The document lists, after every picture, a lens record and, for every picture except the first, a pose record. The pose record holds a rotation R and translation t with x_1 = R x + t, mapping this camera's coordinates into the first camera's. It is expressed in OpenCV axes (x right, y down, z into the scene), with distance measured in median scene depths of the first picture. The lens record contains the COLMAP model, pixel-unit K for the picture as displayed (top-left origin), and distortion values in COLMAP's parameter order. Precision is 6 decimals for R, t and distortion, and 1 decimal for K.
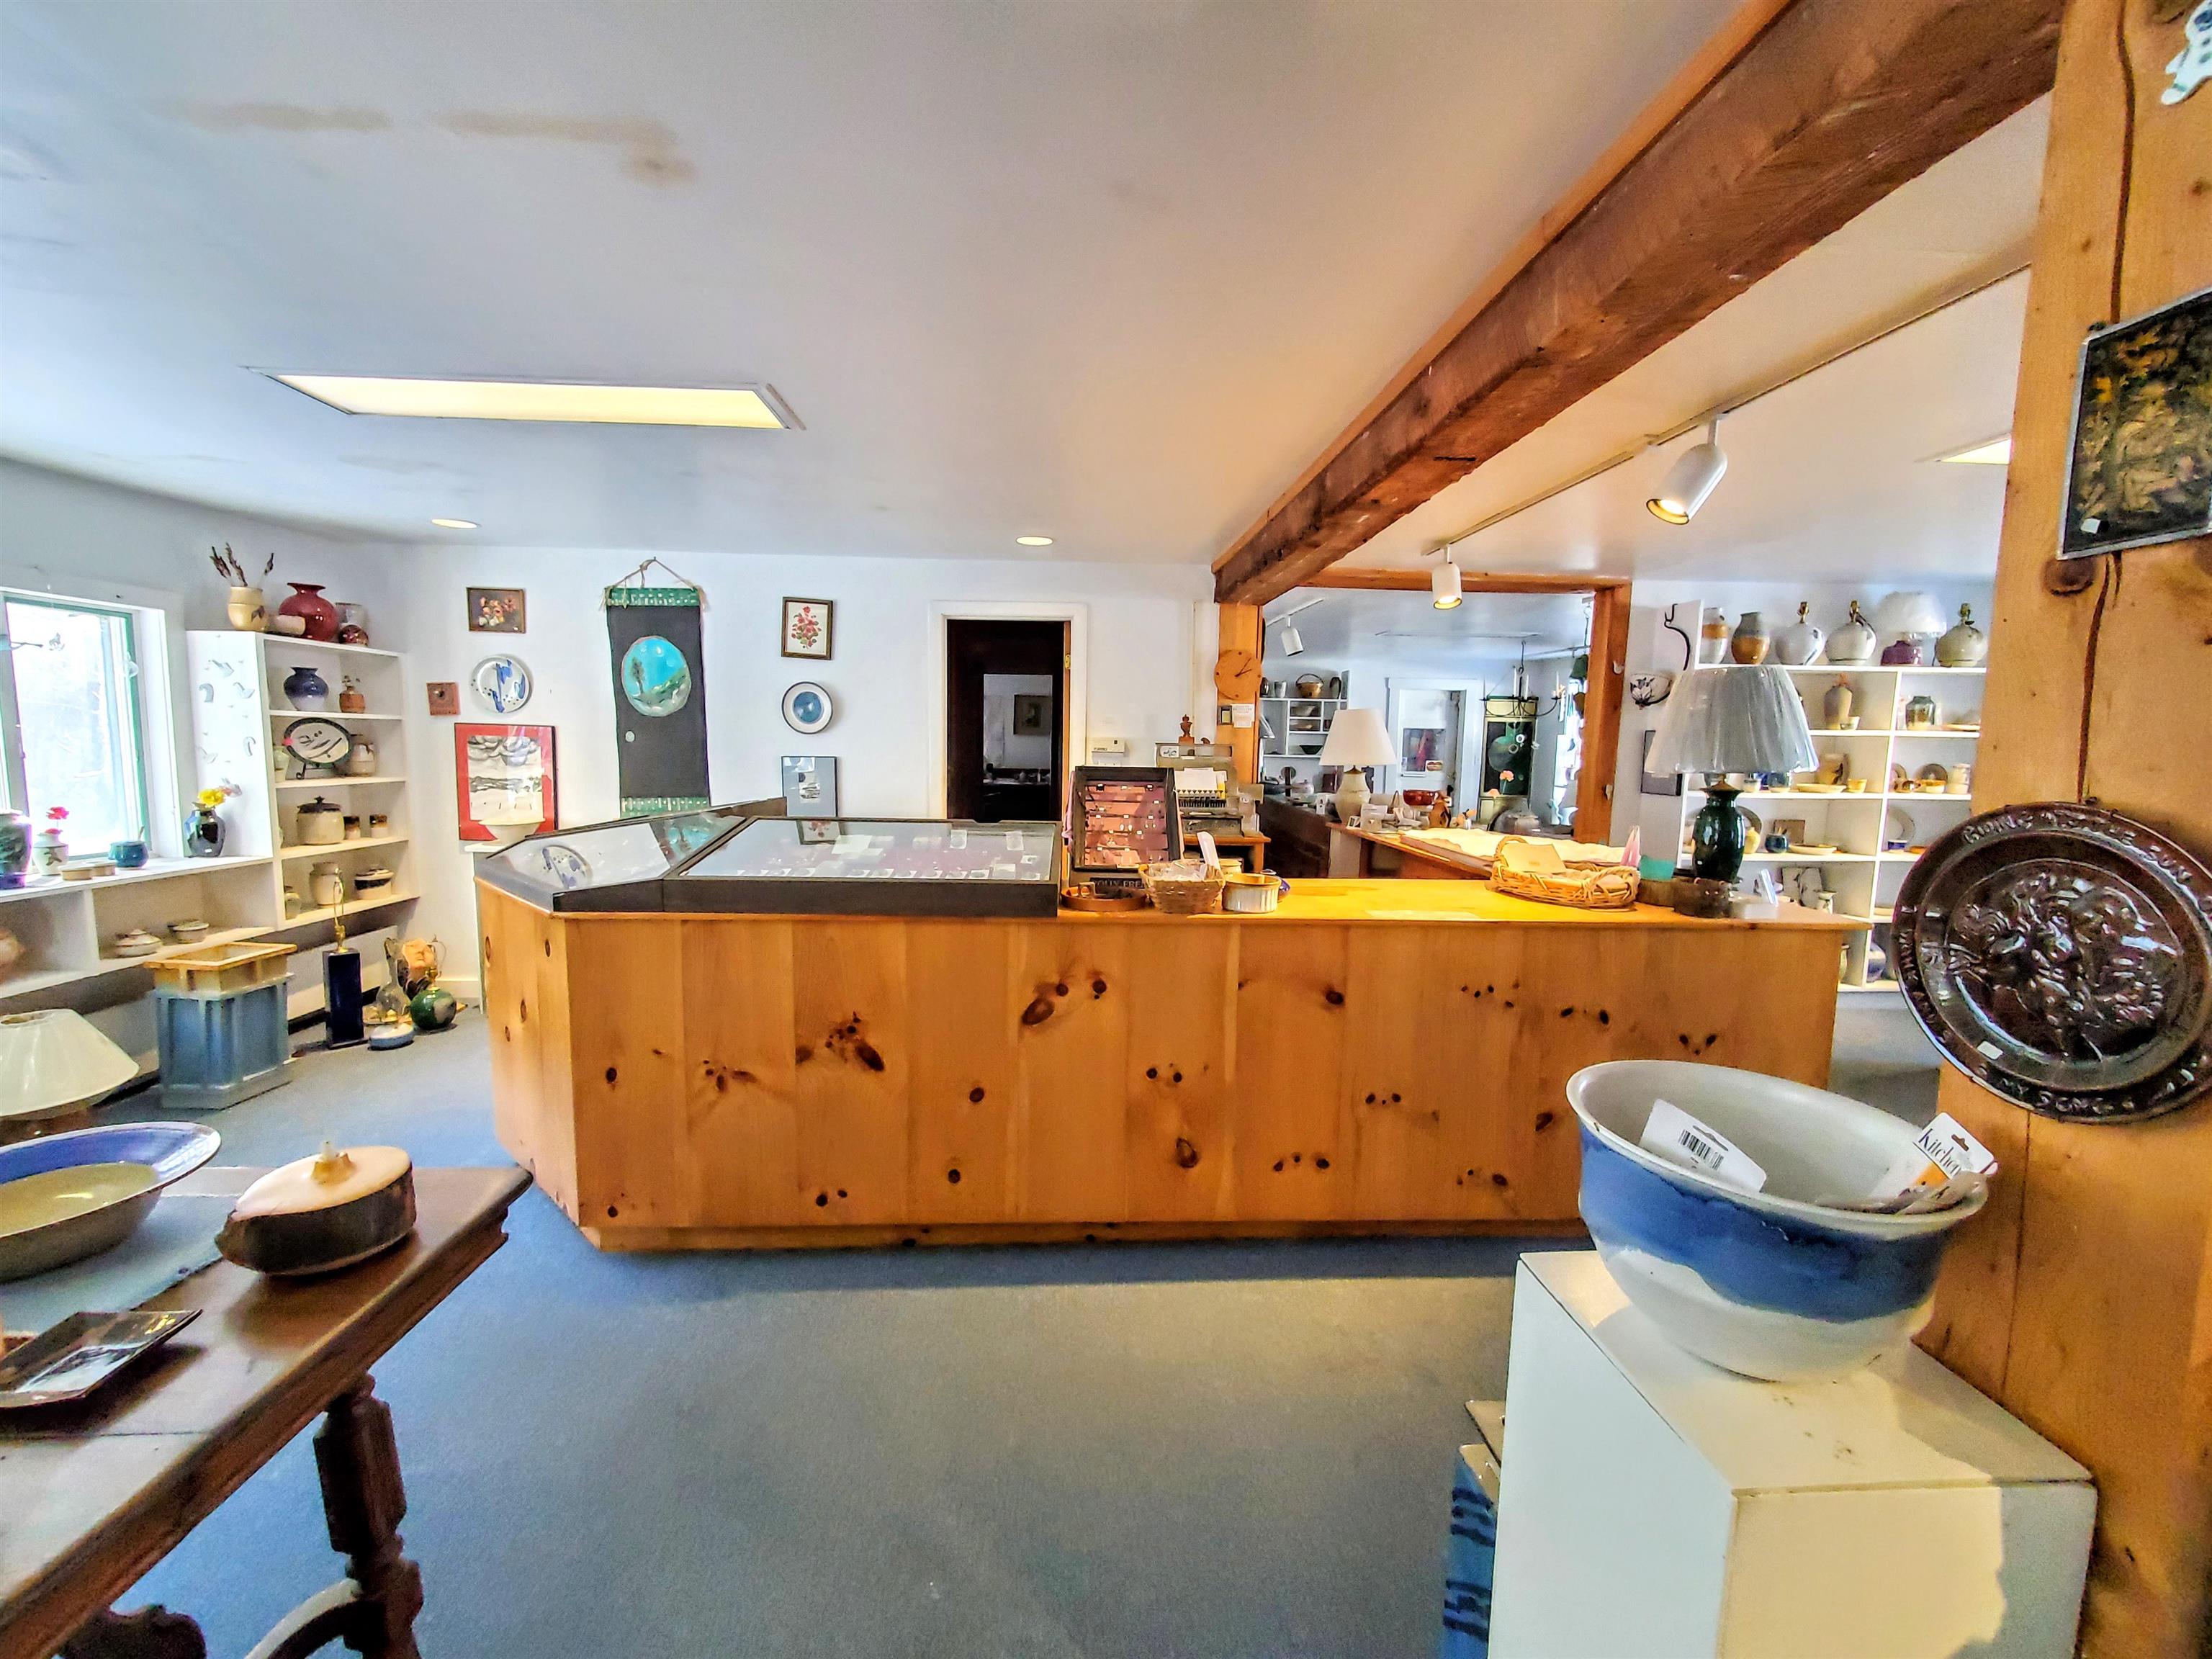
lens RADIAL K [[882.6, 0, 1092.2], [0, 882.6, 829.5], [0, 0, 1]] dist [0.001581, 0.000900]
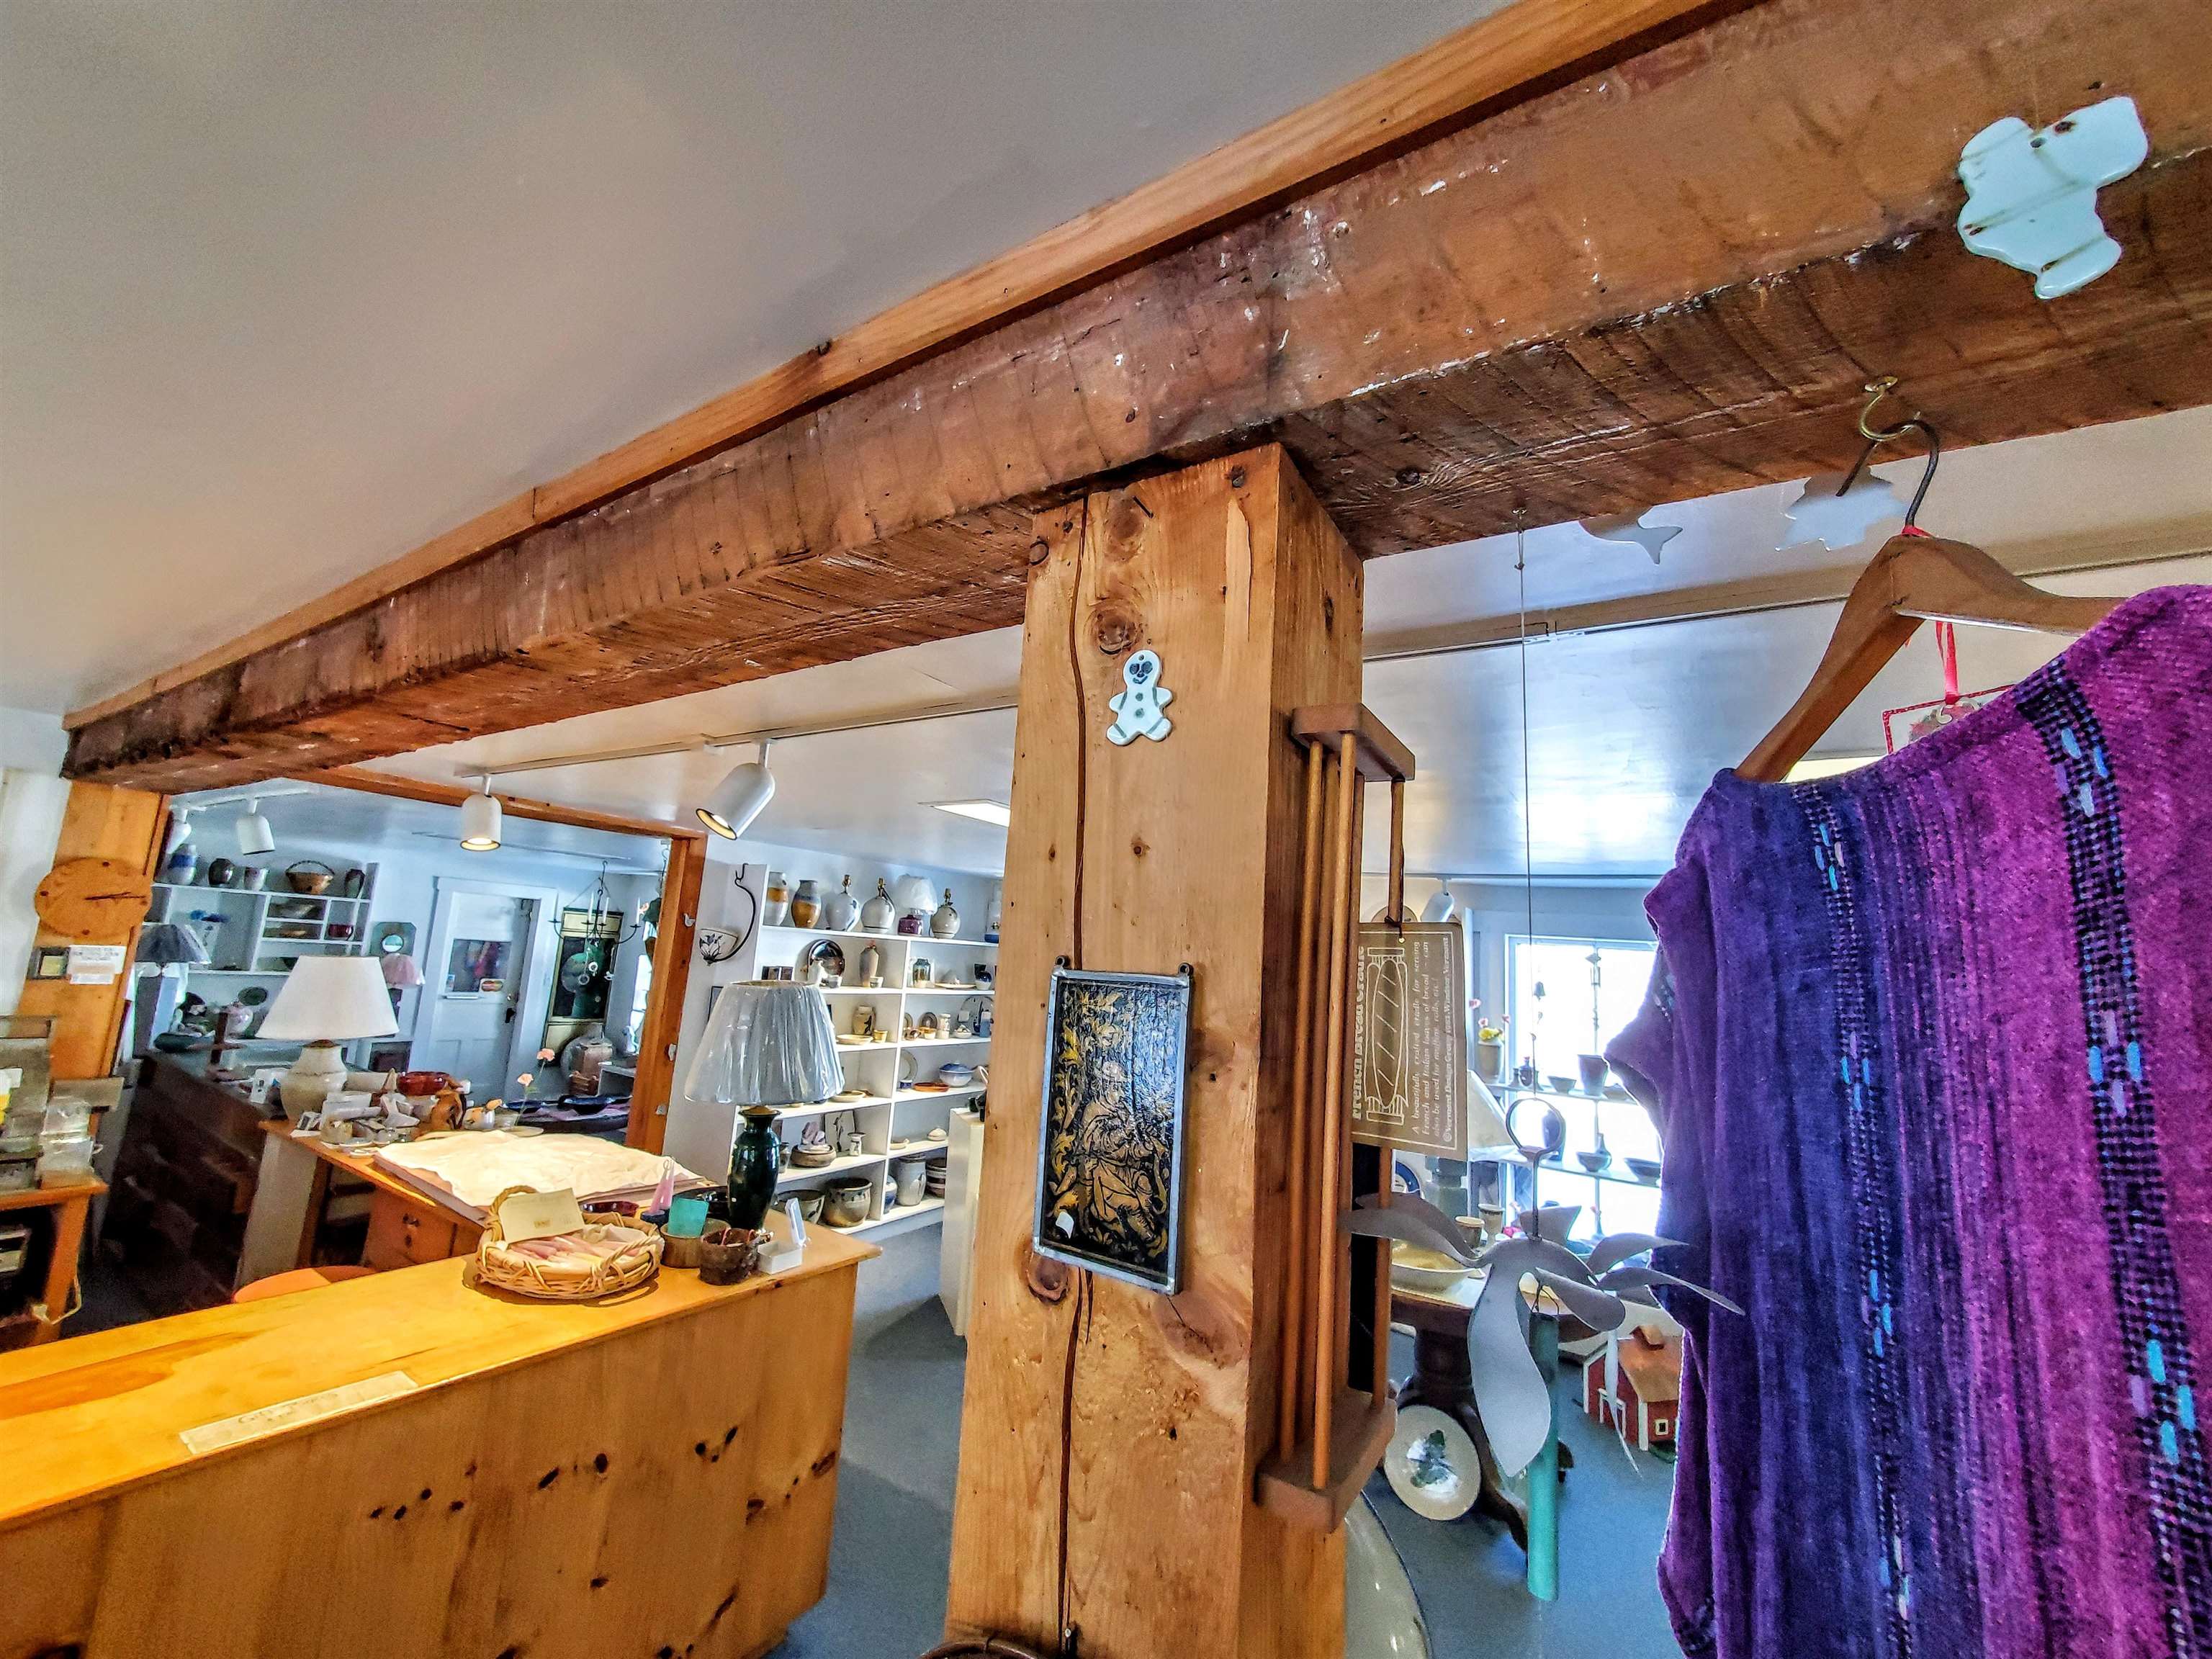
lens RADIAL K [[881.2, 0, 1106.0], [0, 881.2, 829.5], [0, 0, 1]] dist [0.005475, -0.004145]
pose [[0.578982, 0.143188, 0.802669, 0.074804], [0.030640, 0.979942, -0.196913, -0.080991], [-0.814764, 0.138603, 0.562981, 0.076120]]
